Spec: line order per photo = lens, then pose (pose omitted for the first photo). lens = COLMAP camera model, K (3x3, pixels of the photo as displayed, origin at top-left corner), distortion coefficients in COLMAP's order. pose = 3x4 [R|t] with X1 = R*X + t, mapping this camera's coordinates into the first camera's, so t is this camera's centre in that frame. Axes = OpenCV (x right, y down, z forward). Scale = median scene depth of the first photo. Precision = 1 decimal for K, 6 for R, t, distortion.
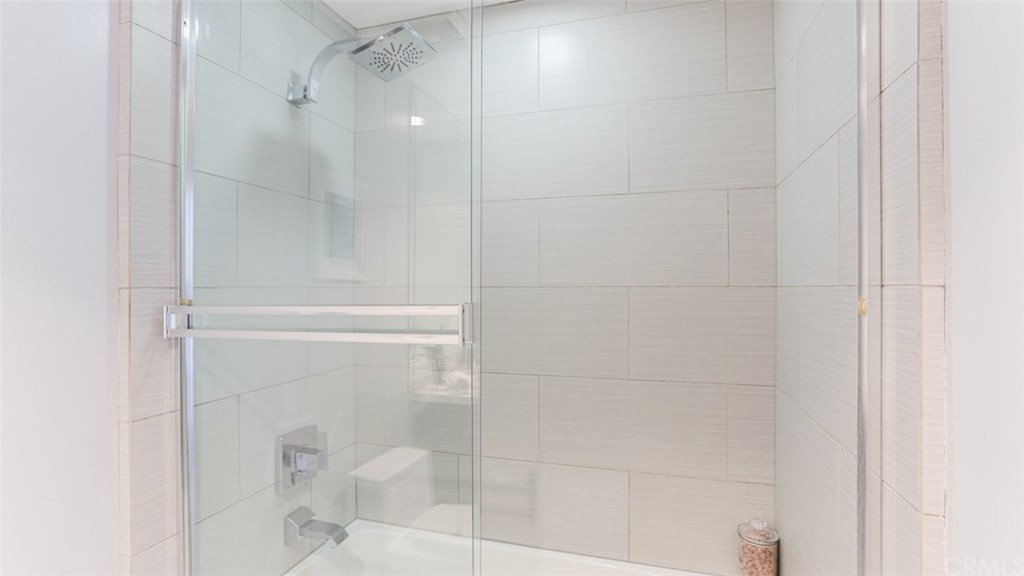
lens RADIAL K [[510.4, 0, 512.5], [0, 510.4, 288.6], [0, 0, 1]] dist [-0.030563, 0.002175]
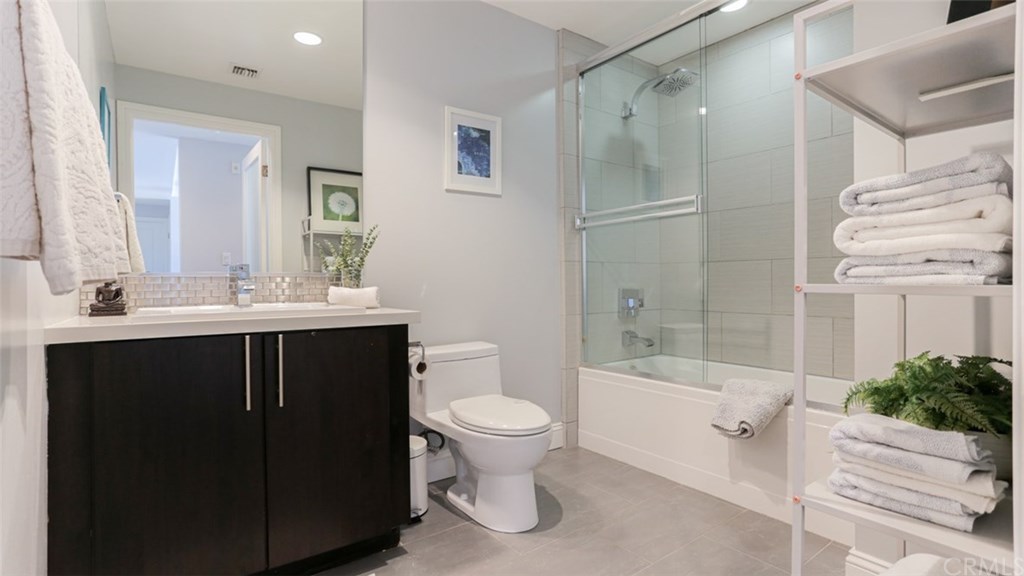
lens RADIAL K [[510.4, 0, 512.5], [0, 510.4, 285.6], [0, 0, 1]] dist [-0.030563, 0.002175]
pose [[0.814182, -0.002358, -0.580605, 0.338005], [0.011185, 0.999870, 0.011624, 0.242038], [0.580502, -0.015958, 0.814103, -0.829146]]
